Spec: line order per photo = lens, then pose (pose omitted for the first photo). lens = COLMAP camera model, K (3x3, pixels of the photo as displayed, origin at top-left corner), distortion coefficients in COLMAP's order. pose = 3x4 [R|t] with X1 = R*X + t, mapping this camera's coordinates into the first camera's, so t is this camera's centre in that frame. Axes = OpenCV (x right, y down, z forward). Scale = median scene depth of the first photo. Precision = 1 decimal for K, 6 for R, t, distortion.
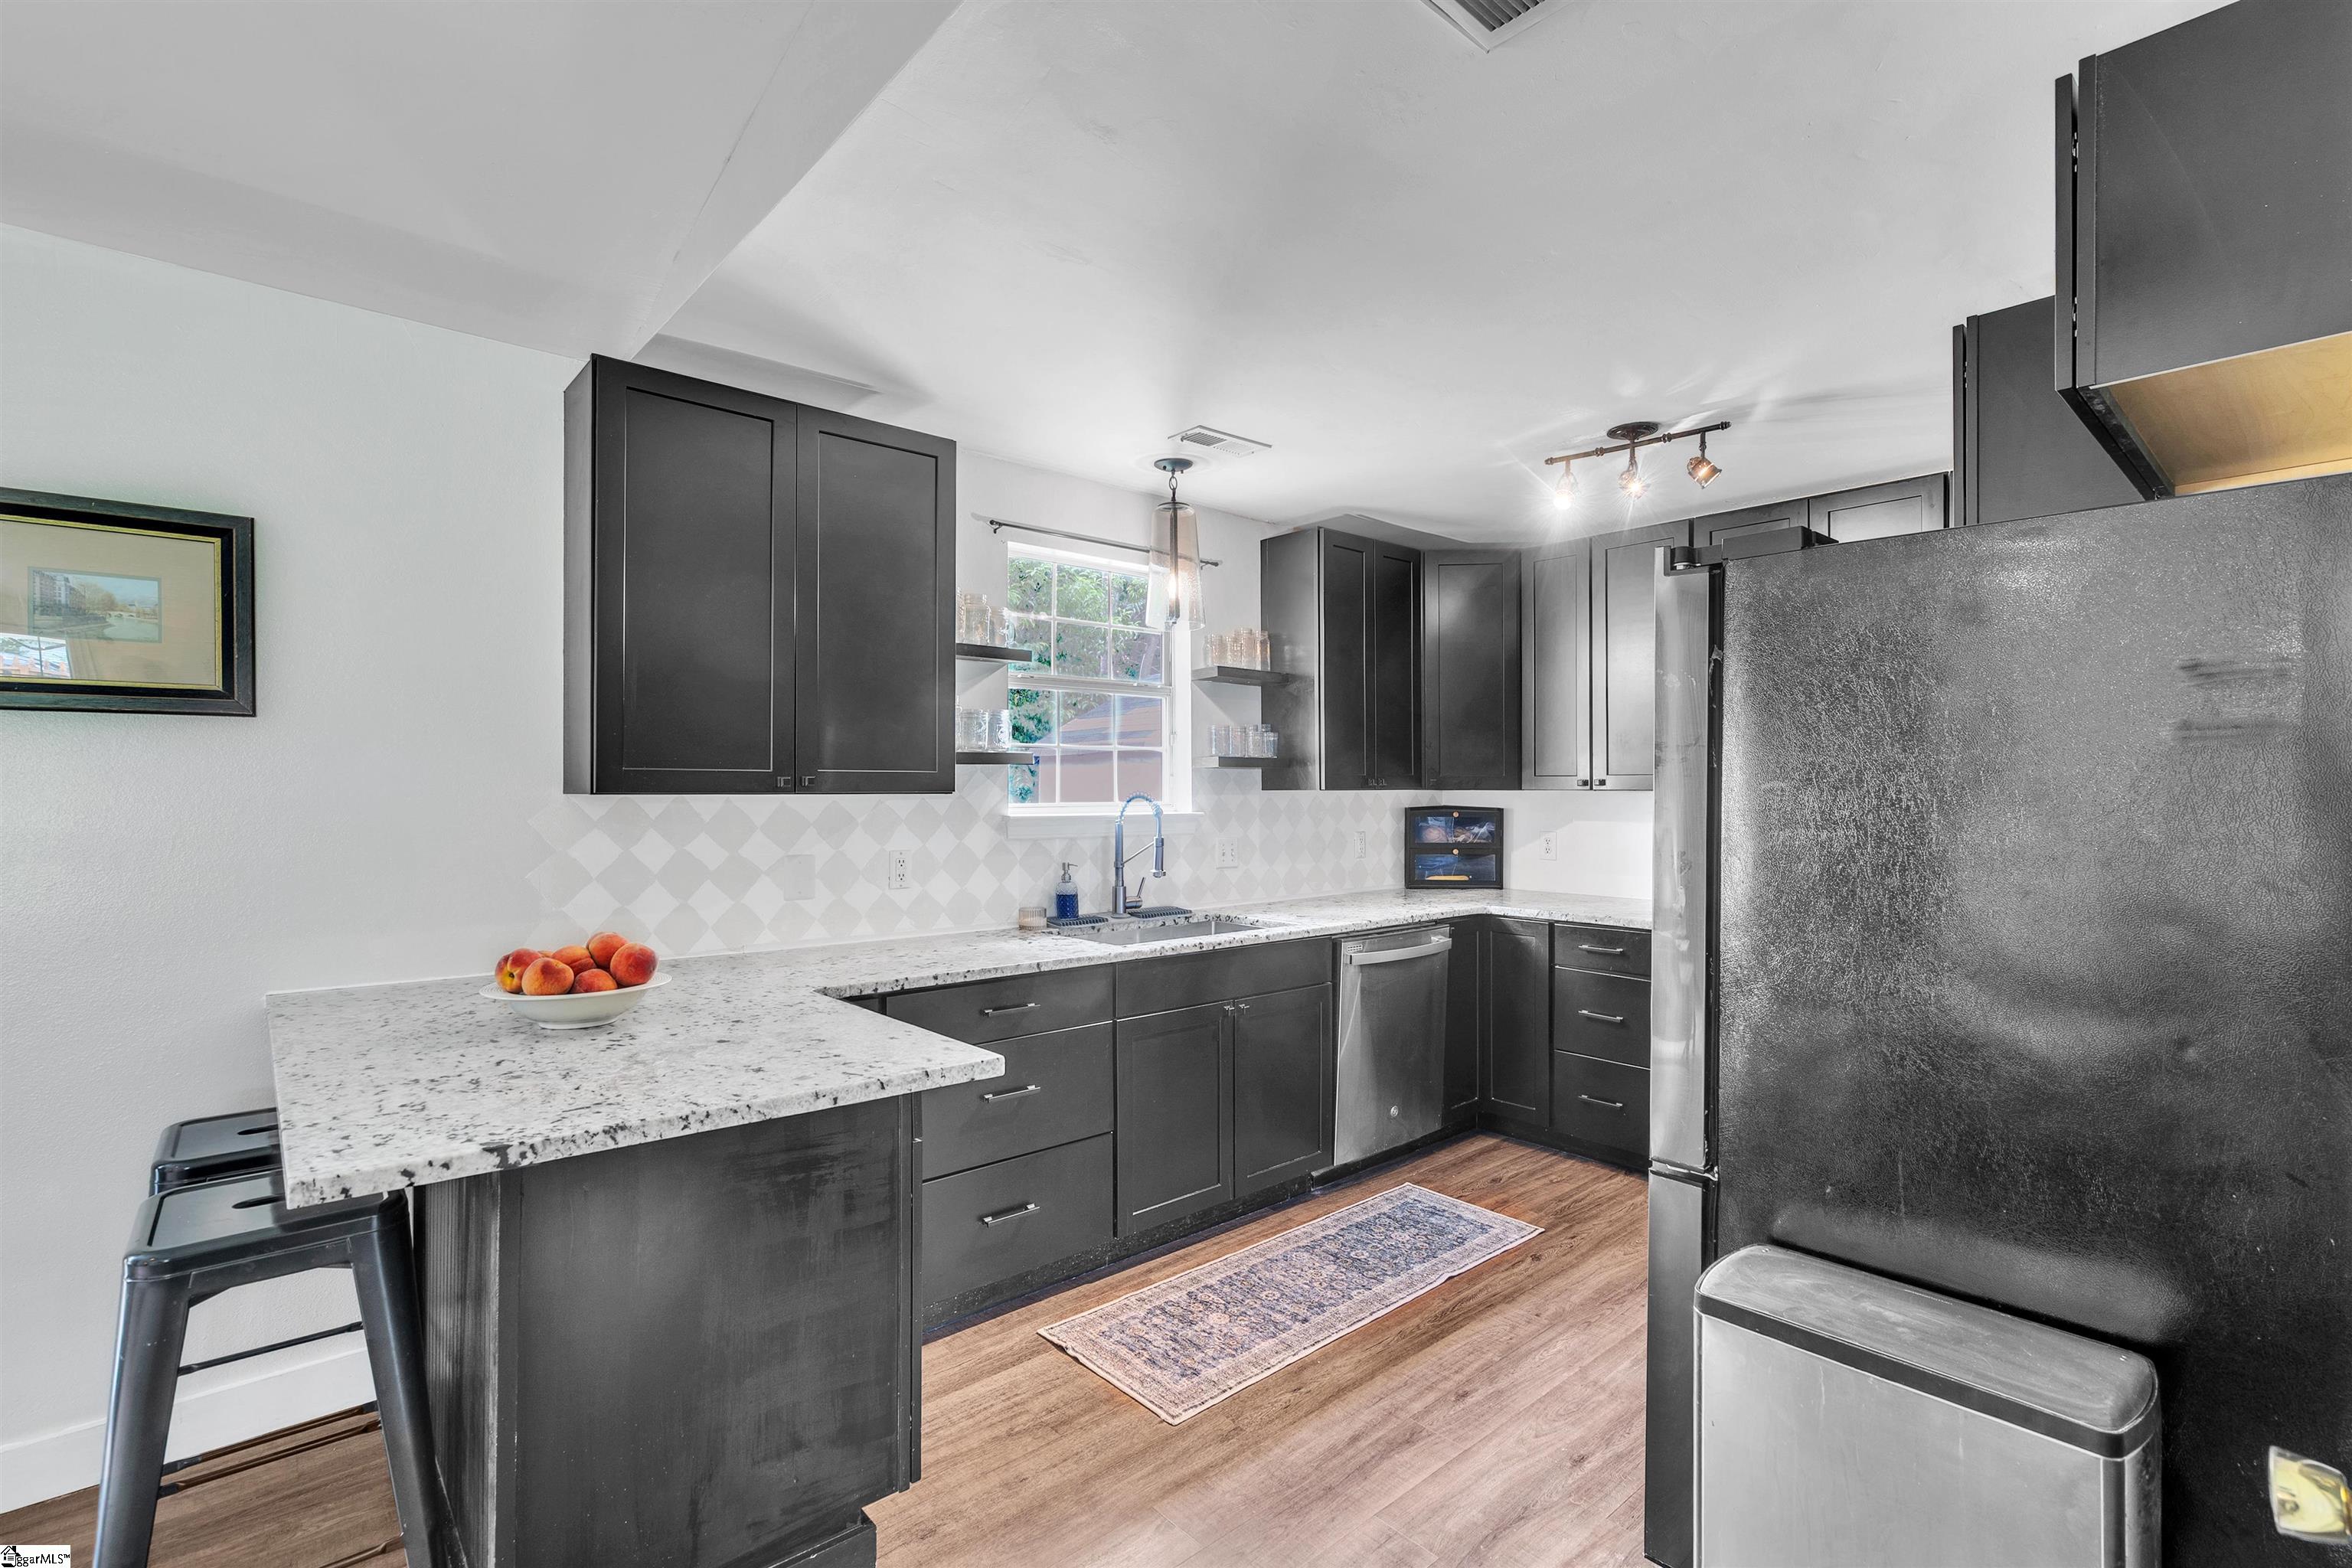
lens RADIAL K [[1069.5, 0, 1179.2], [0, 1069.5, 776.1], [0, 0, 1]] dist [-0.002665, 0.000714]
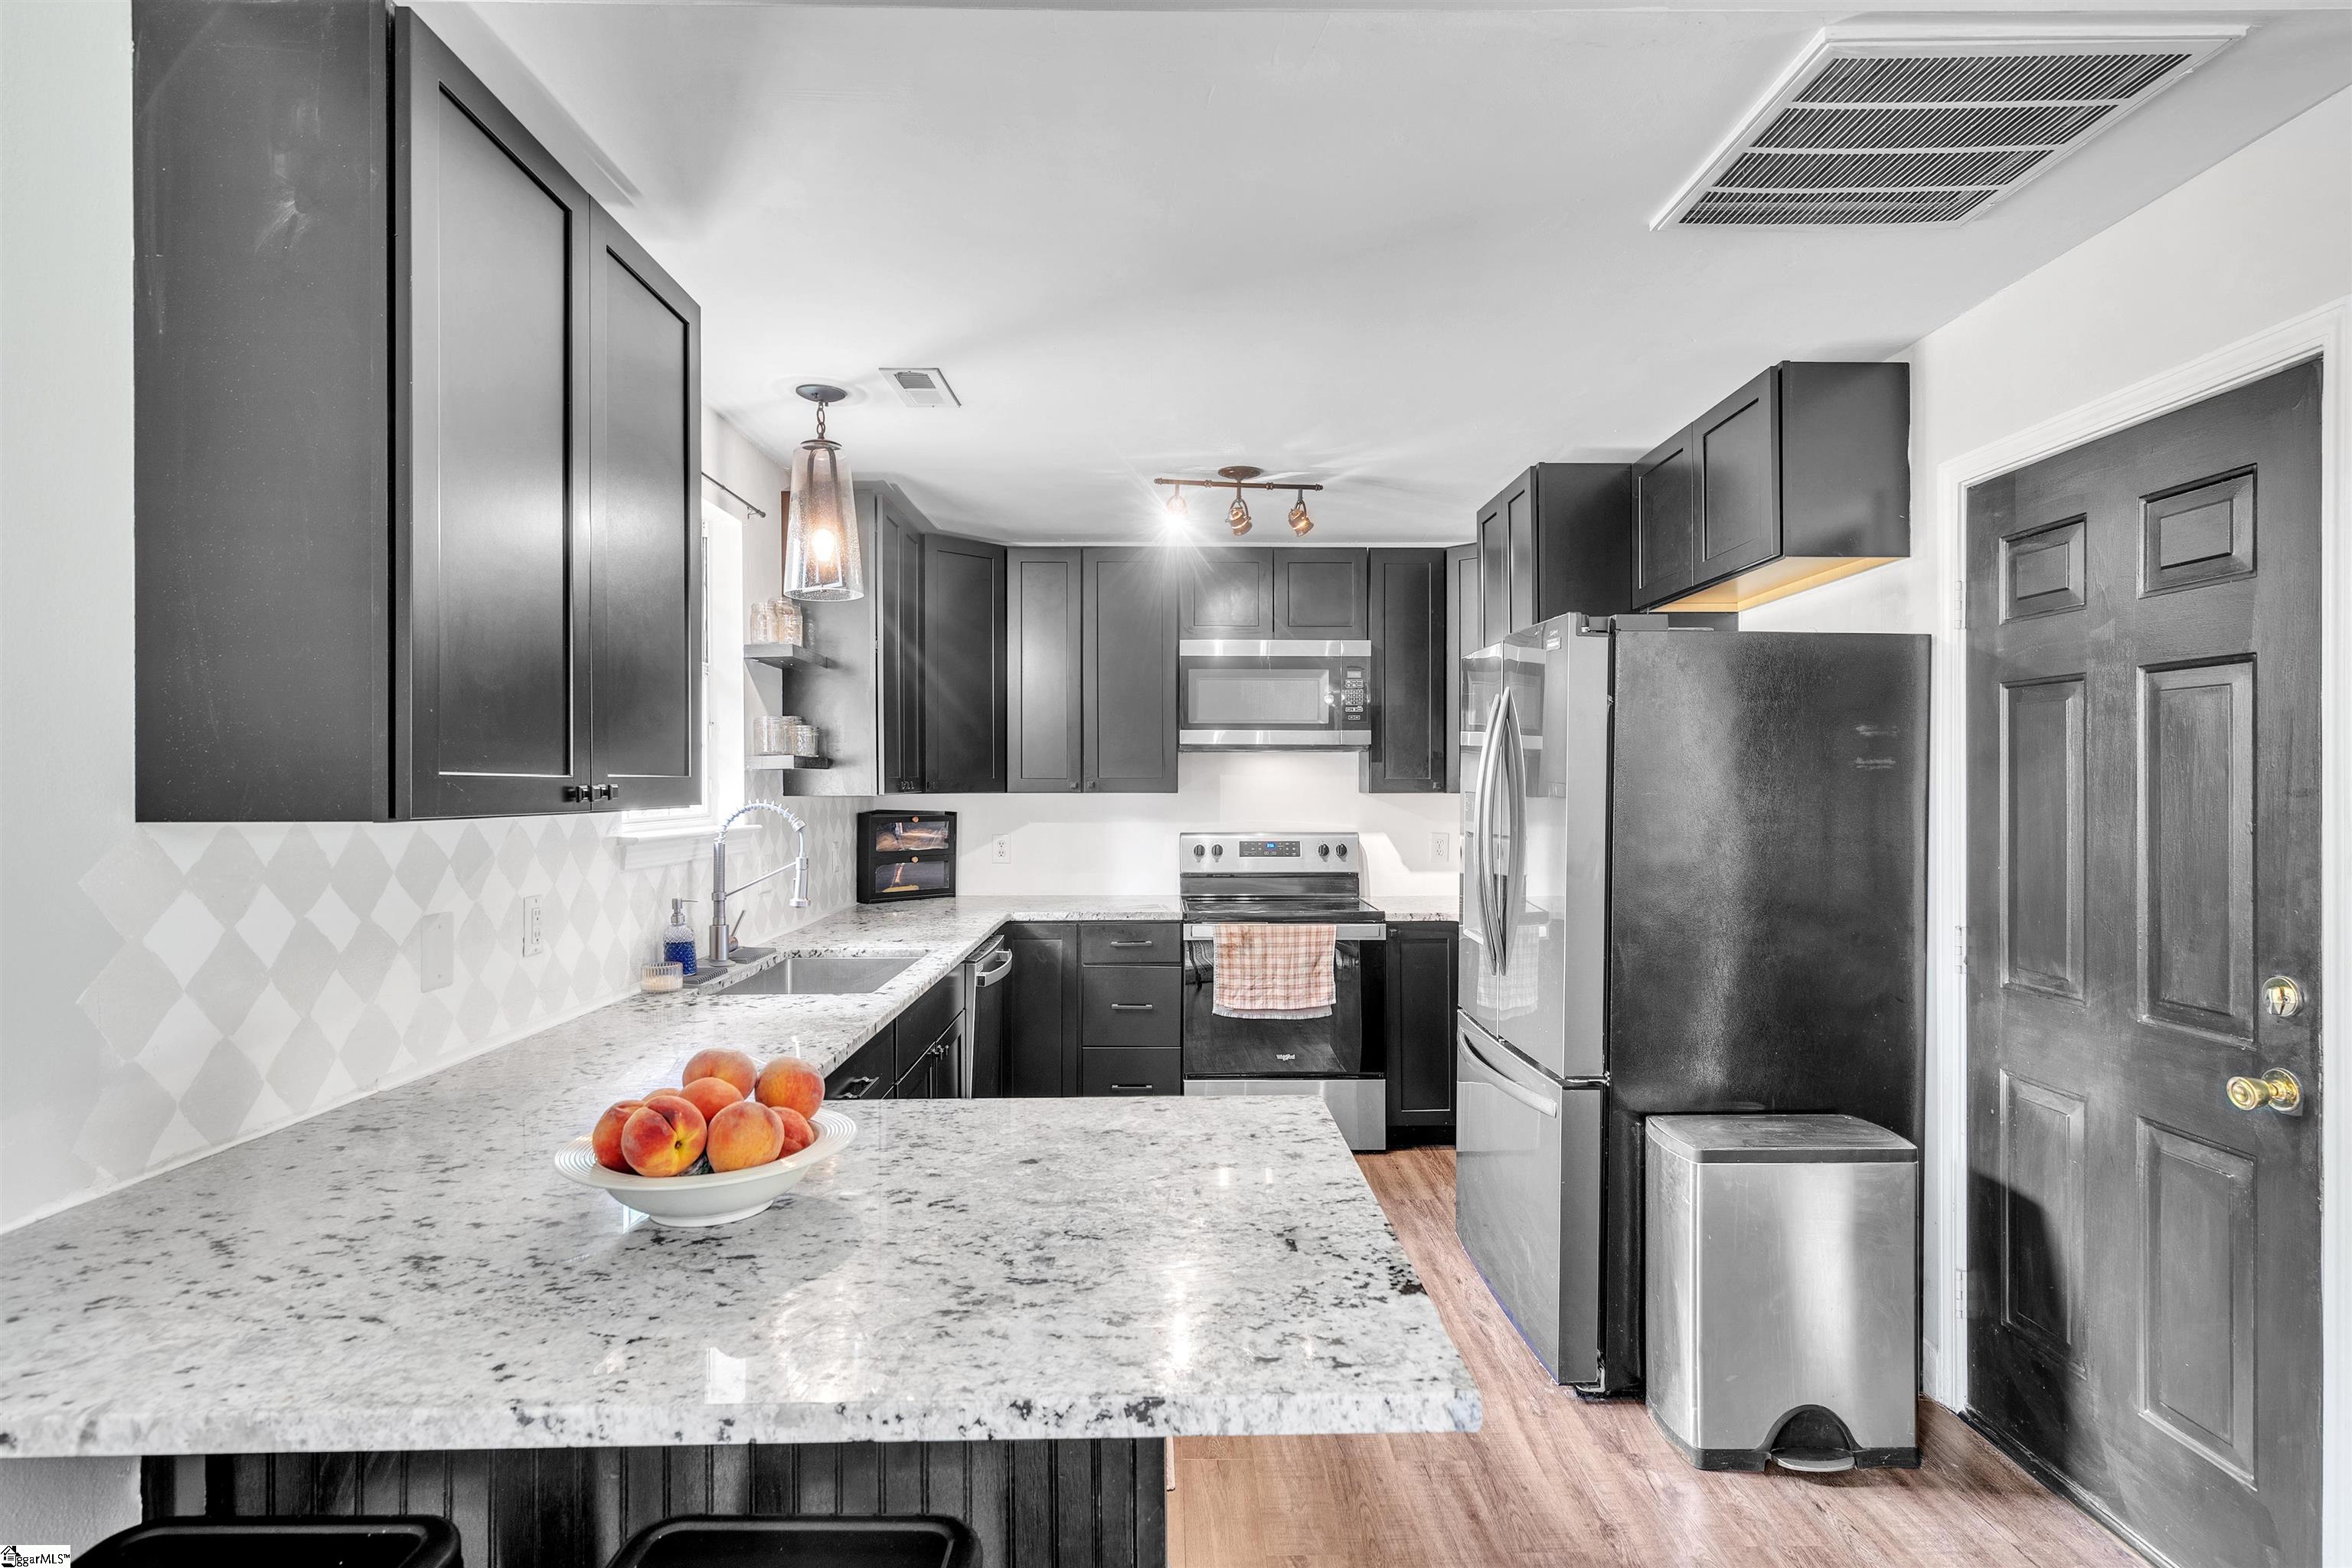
lens RADIAL K [[1195.5, 0, 1176.0], [0, 1195.5, 784.0], [0, 0, 1]] dist [0.000031, 0.000903]
pose [[0.647770, -0.001069, 0.761836, -0.531223], [-0.007404, 0.999943, 0.007698, -0.006638], [-0.761800, -0.010627, 0.647725, 0.222942]]
